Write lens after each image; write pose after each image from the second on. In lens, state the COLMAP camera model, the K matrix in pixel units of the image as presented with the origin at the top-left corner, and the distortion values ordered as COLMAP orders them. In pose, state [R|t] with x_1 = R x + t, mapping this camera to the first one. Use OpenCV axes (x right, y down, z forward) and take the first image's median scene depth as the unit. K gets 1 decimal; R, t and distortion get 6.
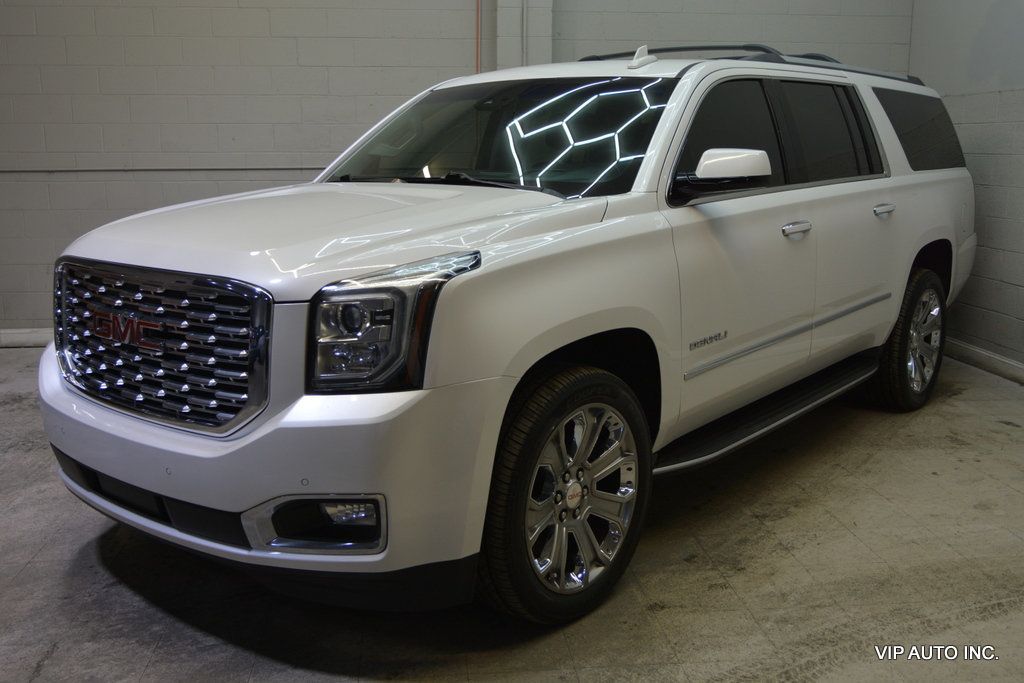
lens RADIAL K [[1006.4, 0, 519.1], [0, 1006.4, 349.2], [0, 0, 1]] dist [-0.018236, 0.000000]
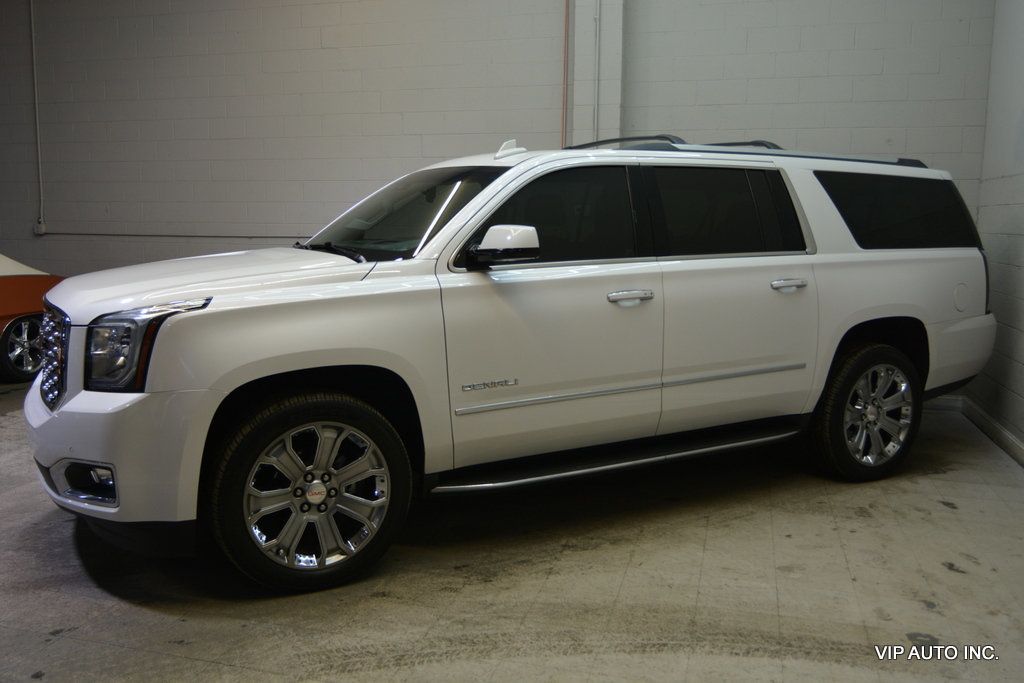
lens RADIAL K [[911.7, 0, 512.0], [0, 911.7, 340.4], [0, 0, 1]] dist [-0.035612, 0.018975]
pose [[0.927836, 0.057647, -0.368507, 0.663078], [-0.082644, 0.995201, -0.052399, -0.007002], [0.363718, 0.079072, 0.928147, 0.006758]]
